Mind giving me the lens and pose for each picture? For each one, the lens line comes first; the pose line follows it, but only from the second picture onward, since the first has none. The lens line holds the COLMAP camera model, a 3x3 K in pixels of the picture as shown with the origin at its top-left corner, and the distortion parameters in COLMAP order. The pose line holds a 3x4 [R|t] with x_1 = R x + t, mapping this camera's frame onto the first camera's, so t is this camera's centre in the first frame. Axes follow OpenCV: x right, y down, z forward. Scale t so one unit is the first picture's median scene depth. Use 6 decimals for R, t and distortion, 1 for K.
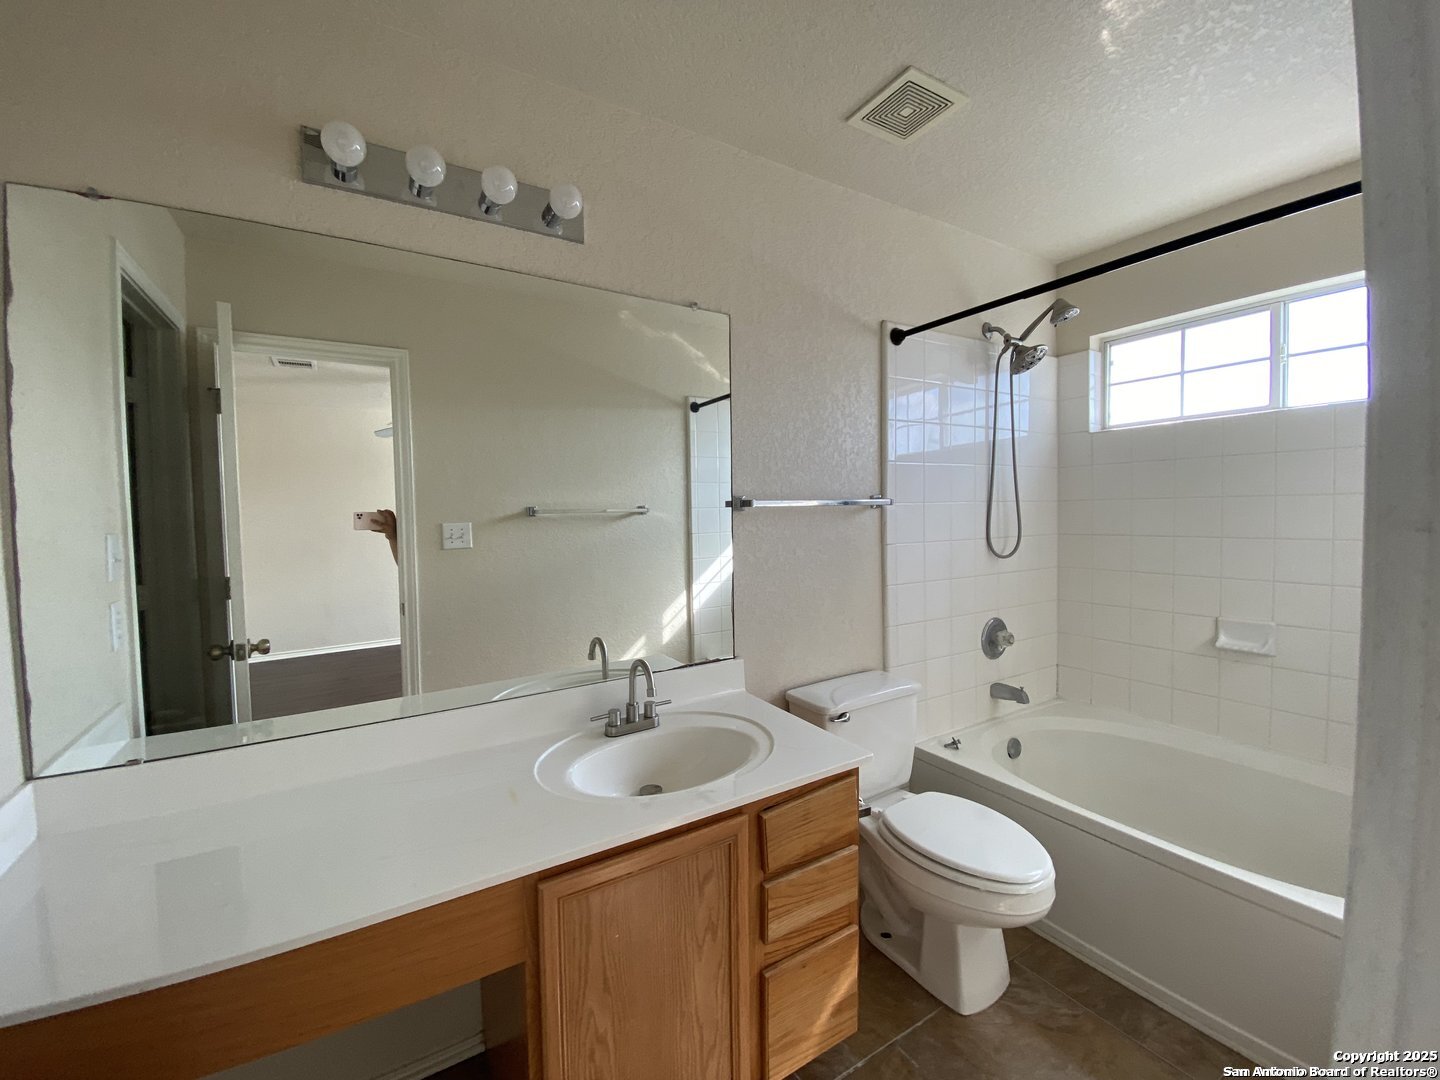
lens RADIAL K [[584.5, 0, 720.0], [0, 584.5, 540.0], [0, 0, 1]] dist [0.024100, -0.024159]
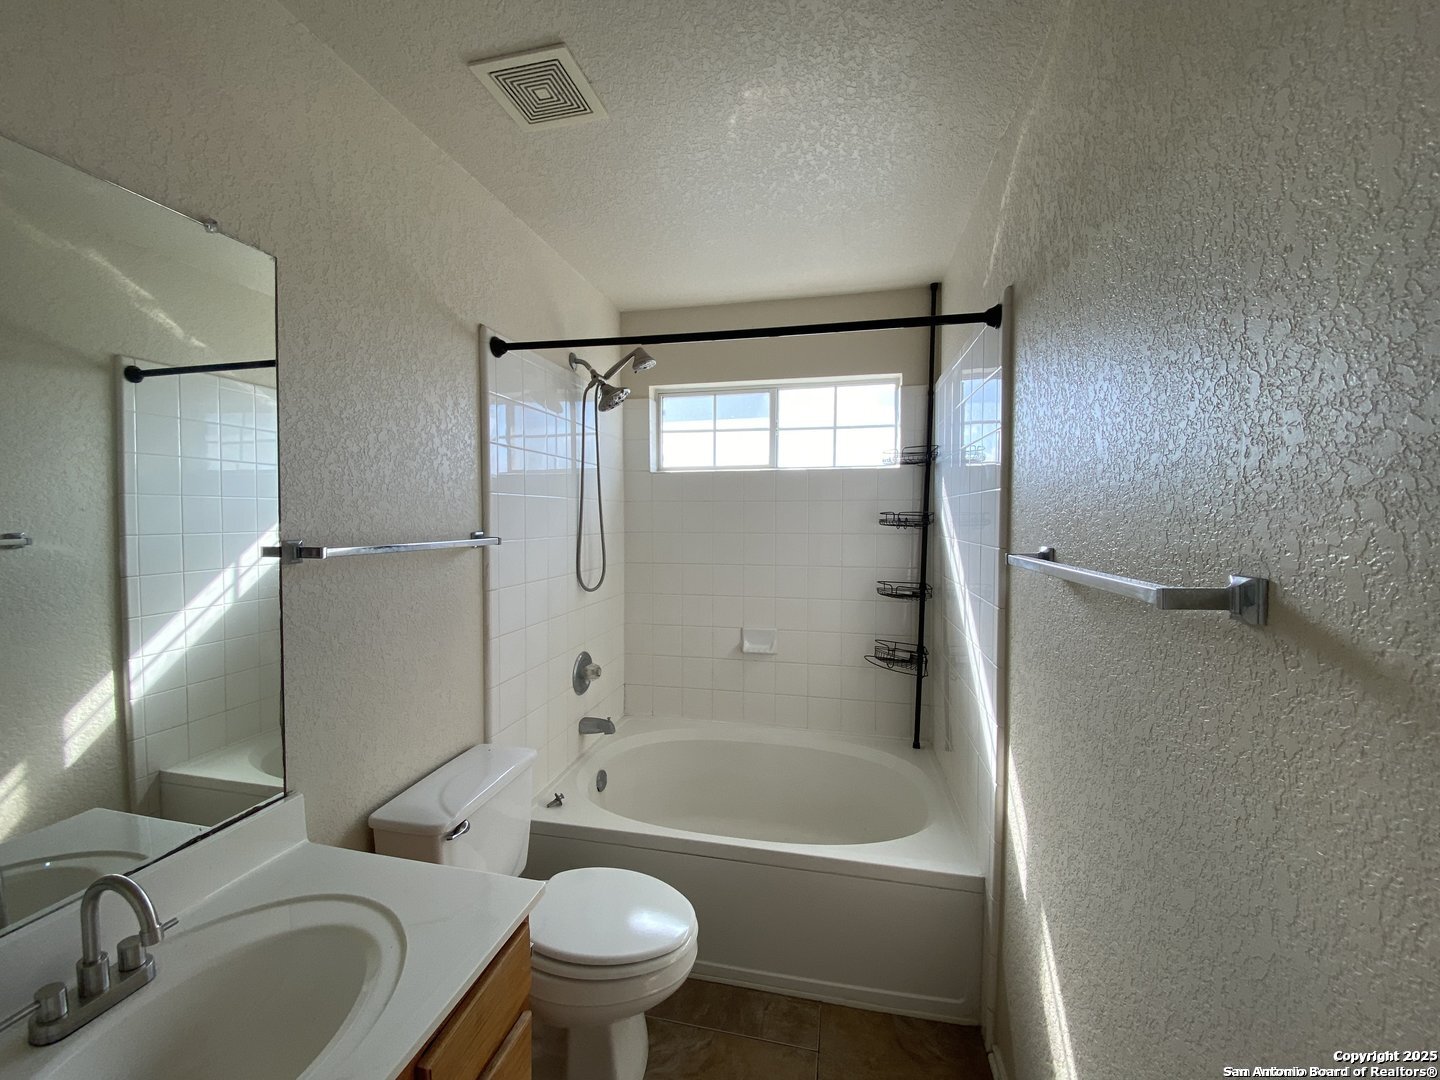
lens RADIAL K [[575.7, 0, 717.2], [0, 575.7, 535.9], [0, 0, 1]] dist [0.033583, -0.028578]
pose [[0.687288, -0.001982, 0.726382, -0.093199], [0.016375, 0.999784, -0.012767, -0.053925], [-0.726200, 0.020669, 0.687172, 0.187790]]
